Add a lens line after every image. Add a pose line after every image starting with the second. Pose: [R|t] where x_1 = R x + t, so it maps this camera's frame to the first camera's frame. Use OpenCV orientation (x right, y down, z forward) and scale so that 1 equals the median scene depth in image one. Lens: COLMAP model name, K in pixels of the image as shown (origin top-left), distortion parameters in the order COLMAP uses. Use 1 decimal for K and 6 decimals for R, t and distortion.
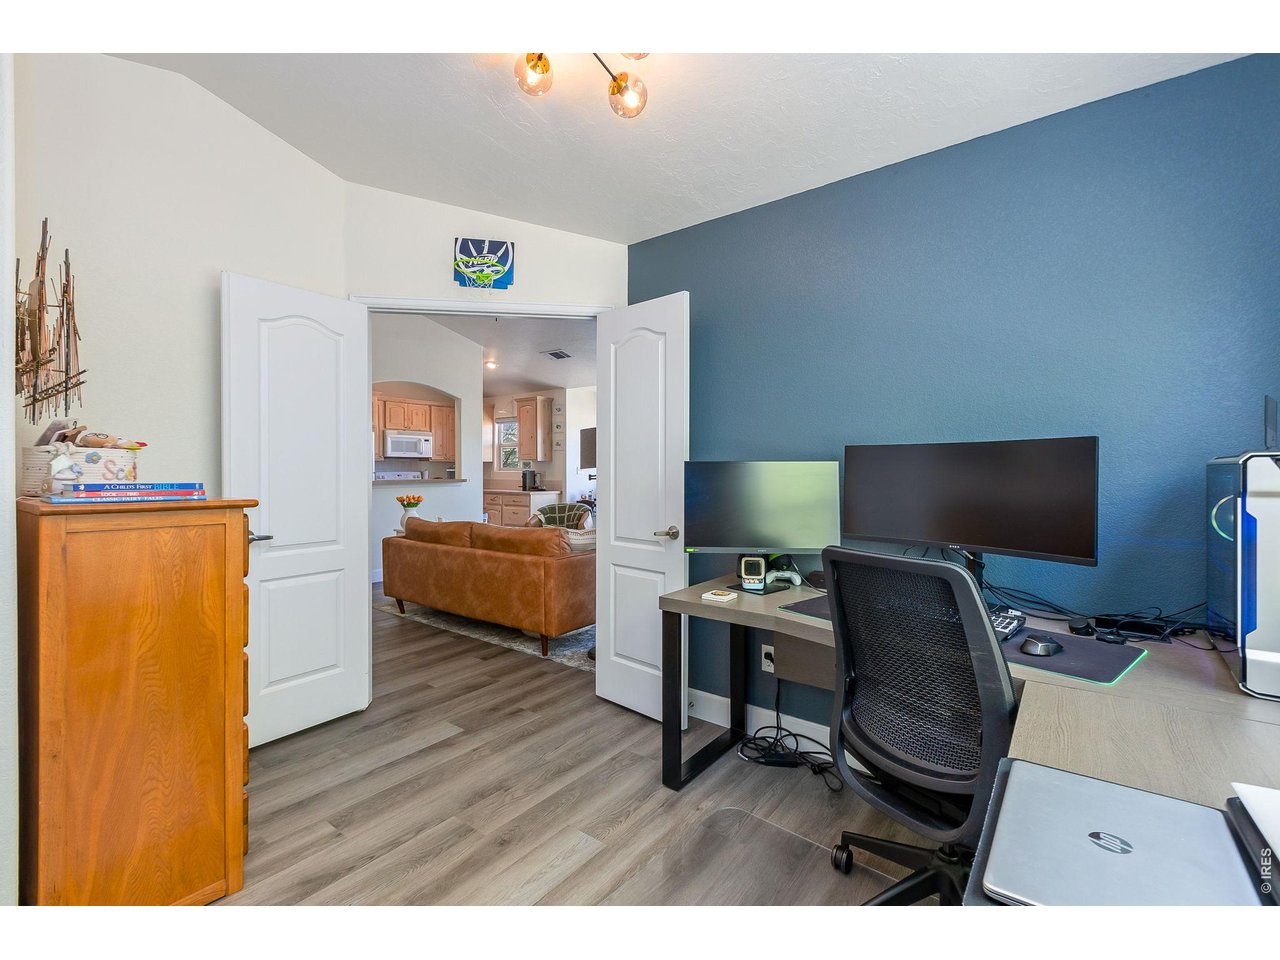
lens RADIAL K [[571.6, 0, 645.2], [0, 571.6, 462.9], [0, 0, 1]] dist [-0.002307, -0.000129]
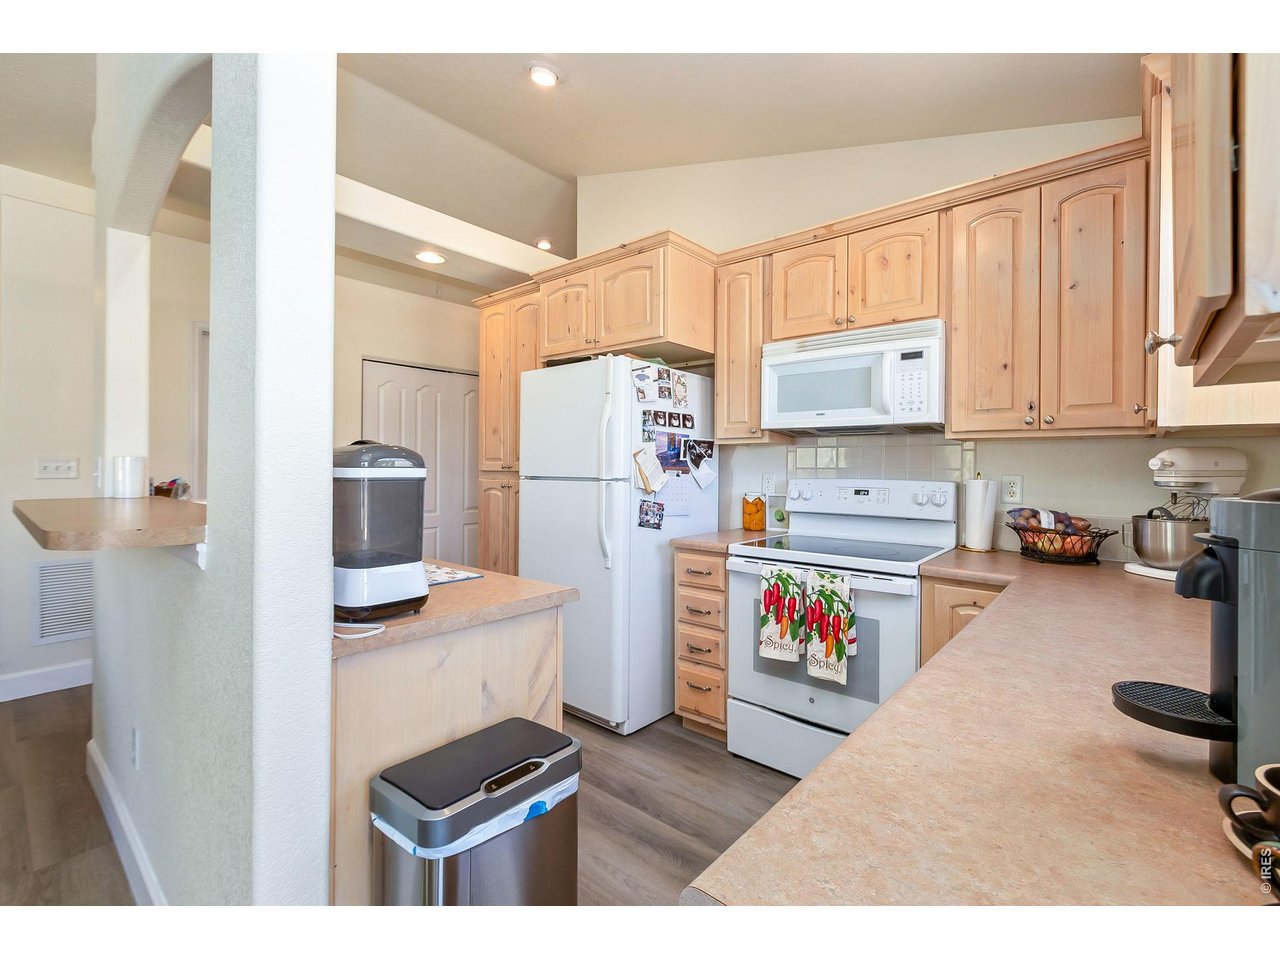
lens RADIAL K [[571.6, 0, 645.2], [0, 571.6, 462.9], [0, 0, 1]] dist [-0.002307, -0.000129]
pose [[-0.063347, -0.002690, -0.997988, -0.136120], [0.003242, 0.999991, -0.002901, 0.008017], [0.997986, -0.003419, -0.063337, 0.947322]]
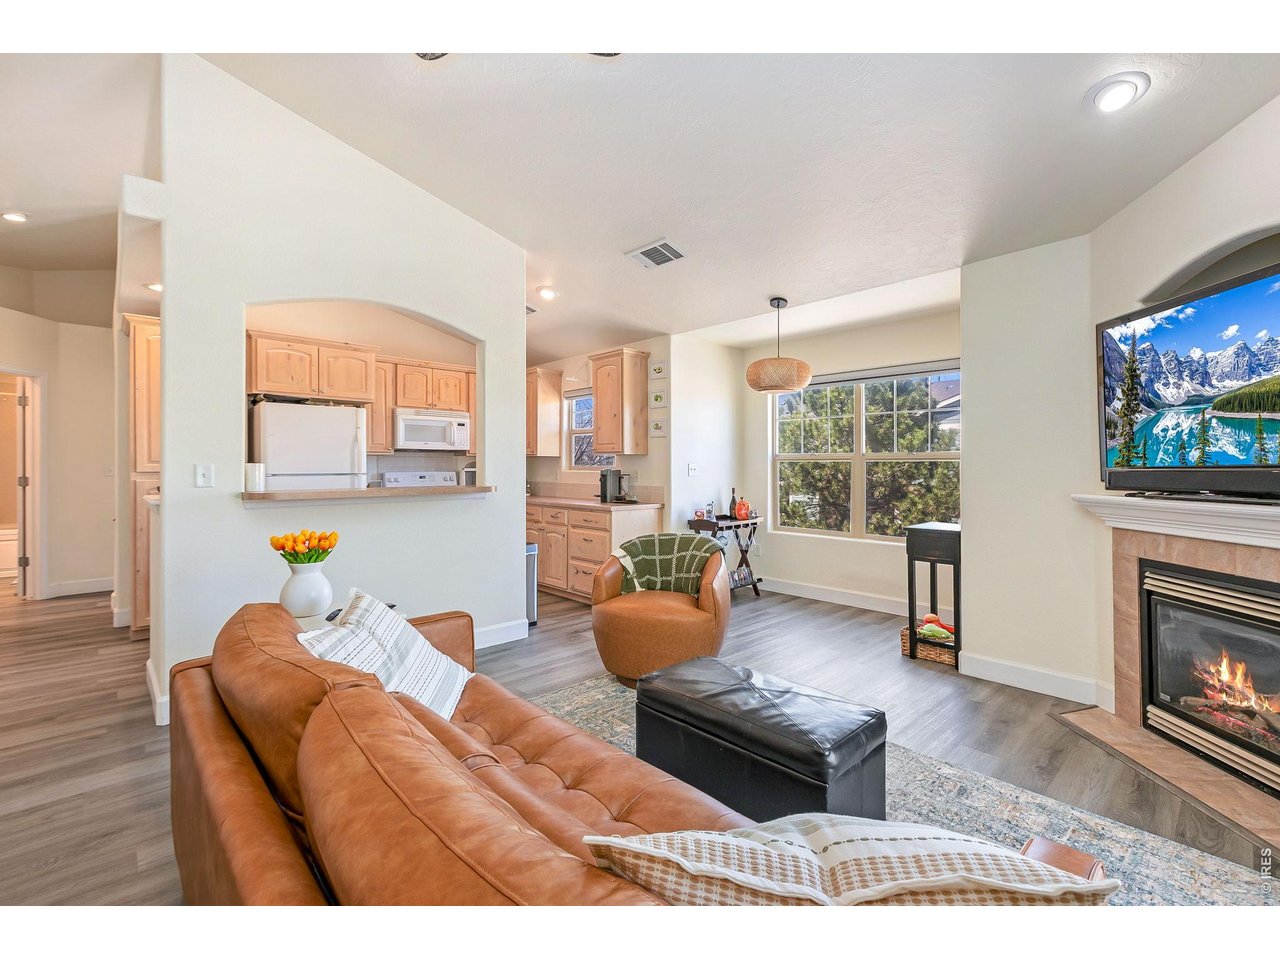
lens RADIAL K [[571.6, 0, 645.2], [0, 571.6, 462.9], [0, 0, 1]] dist [-0.002307, -0.000129]
pose [[0.986176, -0.000681, -0.165702, -0.065047], [0.001338, 0.999992, 0.003851, 0.003293], [0.165698, -0.004019, 0.986168, 0.400776]]
